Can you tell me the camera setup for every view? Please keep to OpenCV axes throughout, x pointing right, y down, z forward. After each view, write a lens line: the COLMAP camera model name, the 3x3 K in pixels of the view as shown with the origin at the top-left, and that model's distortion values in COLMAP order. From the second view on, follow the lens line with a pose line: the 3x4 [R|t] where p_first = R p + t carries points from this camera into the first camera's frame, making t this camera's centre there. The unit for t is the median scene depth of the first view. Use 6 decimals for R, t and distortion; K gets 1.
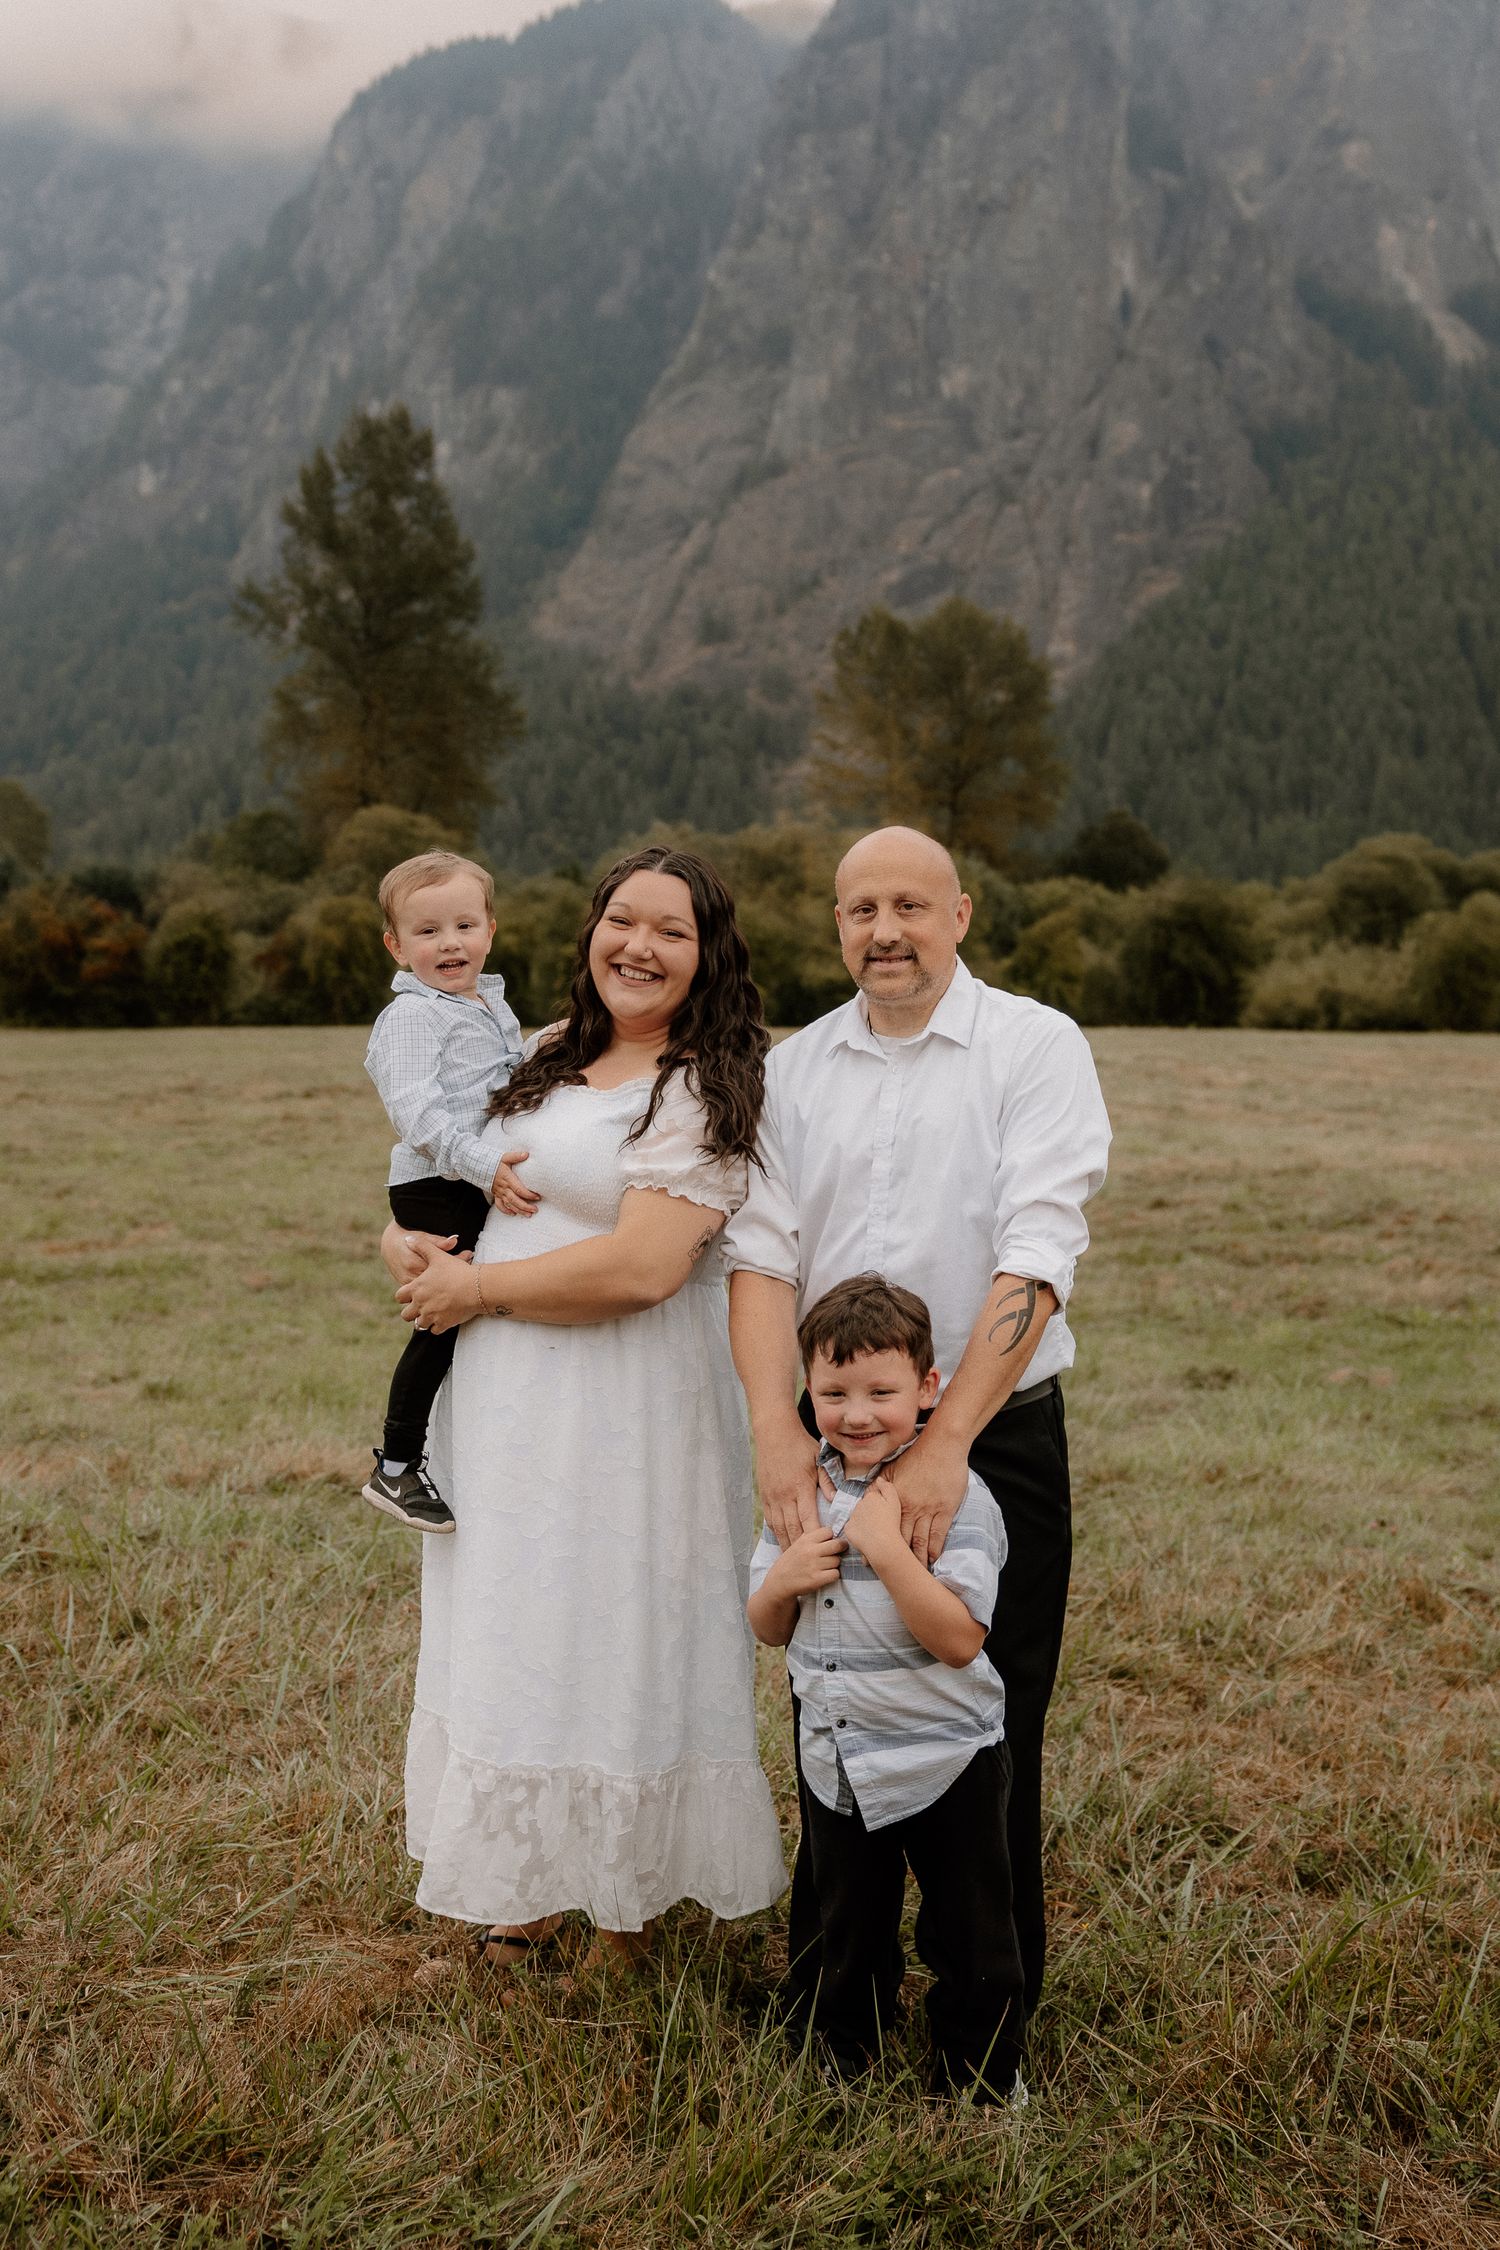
lens RADIAL K [[3326.6, 0, 748.2], [0, 3326.6, 1118.7], [0, 0, 1]] dist [0.008543, 0.000000]
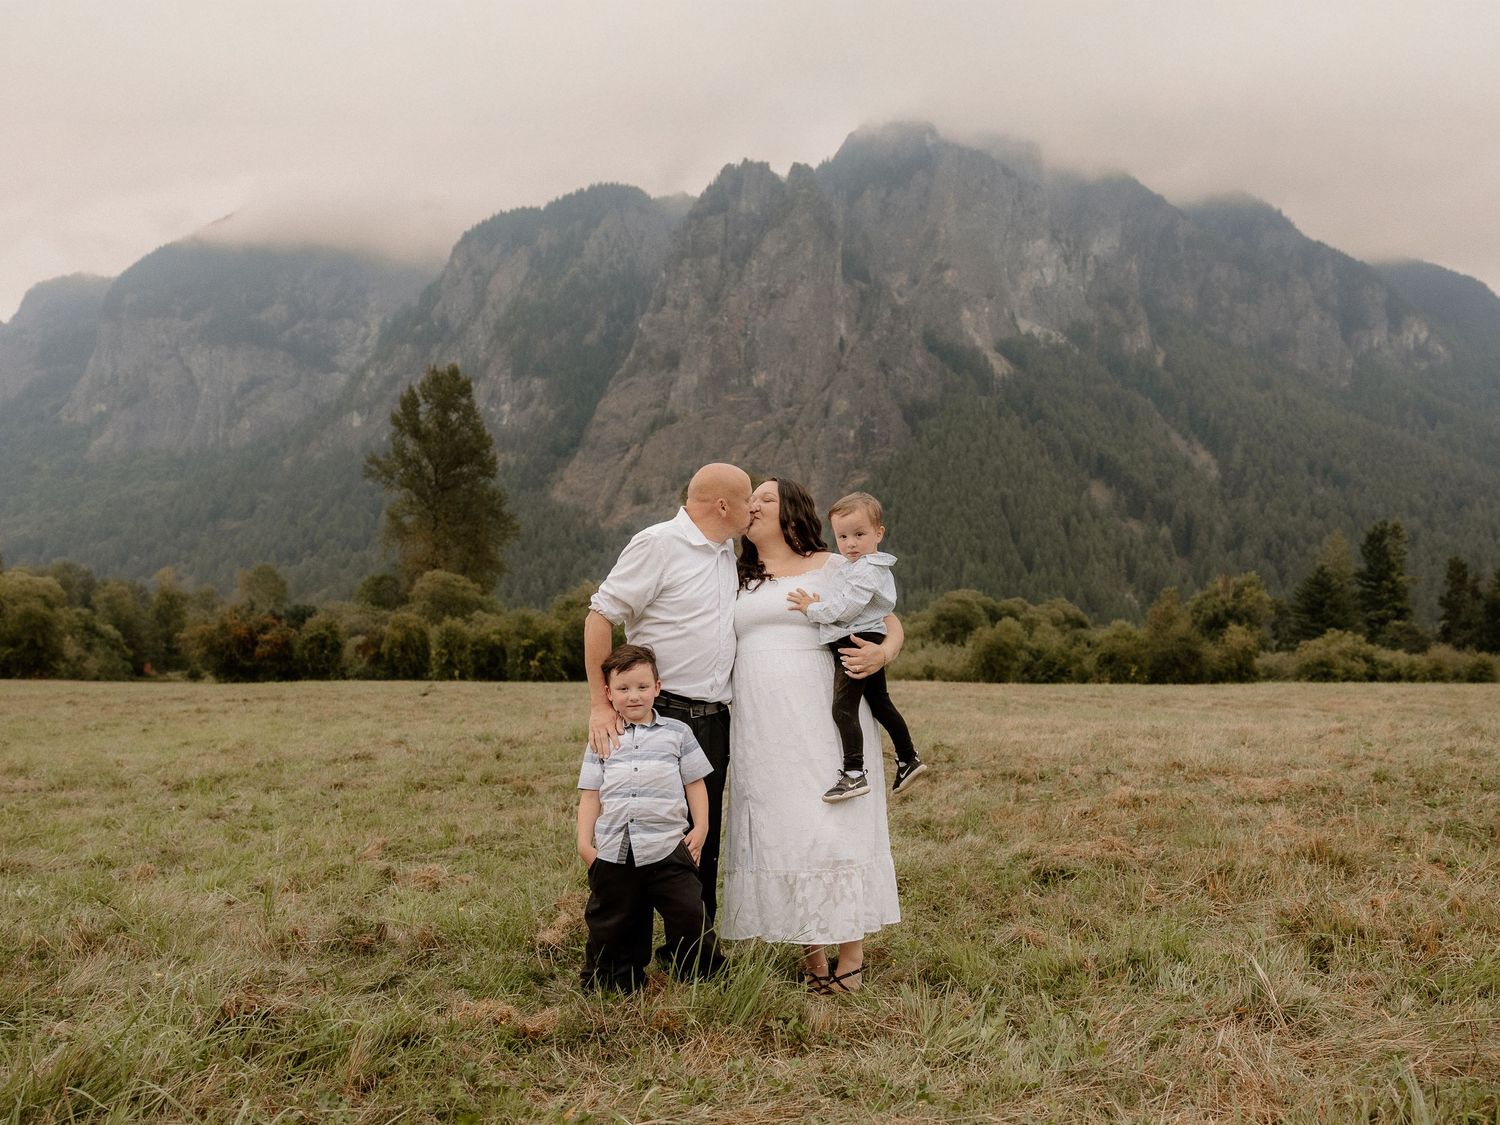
lens RADIAL K [[2043.3, 0, 752.1], [0, 2043.3, 565.4], [0, 0, 1]] dist [-0.022227, 0.000000]
pose [[0.994396, 0.005281, 0.105591, -0.074224], [0.002511, 0.997290, -0.073524, -0.013905], [-0.105693, 0.073377, 0.991688, -0.239328]]
